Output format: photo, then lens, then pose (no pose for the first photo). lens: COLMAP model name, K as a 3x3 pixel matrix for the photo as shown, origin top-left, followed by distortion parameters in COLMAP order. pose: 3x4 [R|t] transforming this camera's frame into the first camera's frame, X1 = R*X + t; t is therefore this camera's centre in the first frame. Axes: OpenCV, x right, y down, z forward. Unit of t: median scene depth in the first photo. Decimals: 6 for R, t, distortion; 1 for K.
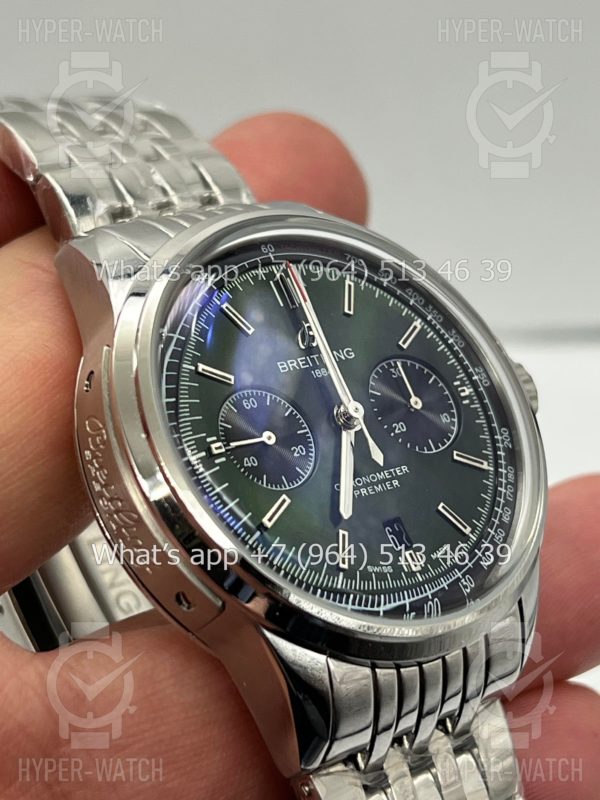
lens RADIAL K [[1925.2, 0, 300.0], [0, 1925.2, 400.0], [0, 0, 1]] dist [0.067339, -0.255159]
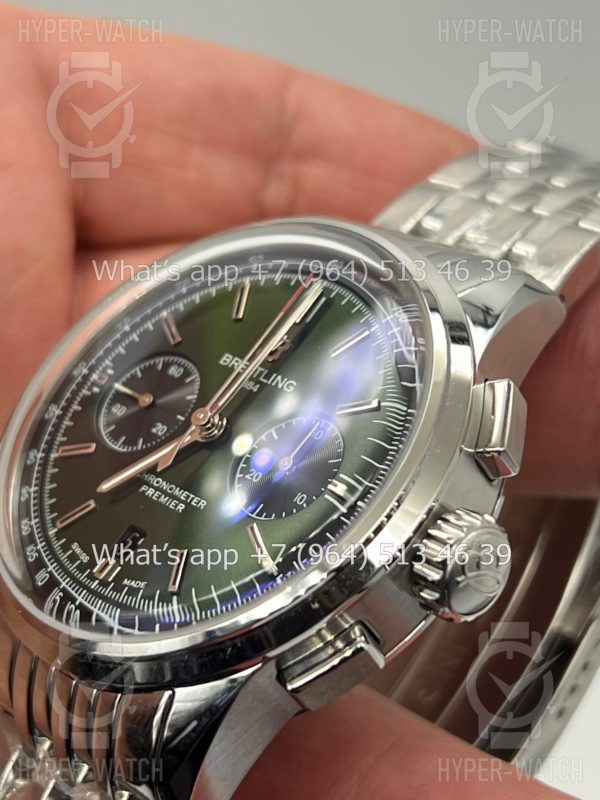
lens RADIAL K [[1925.2, 0, 300.0], [0, 1925.2, 400.0], [0, 0, 1]] dist [0.067339, -0.255159]
pose [[0.054302, 0.248051, -0.967224, 0.901693], [-0.418811, 0.884989, 0.203448, -0.204959], [0.906448, 0.394037, 0.151944, 0.895460]]
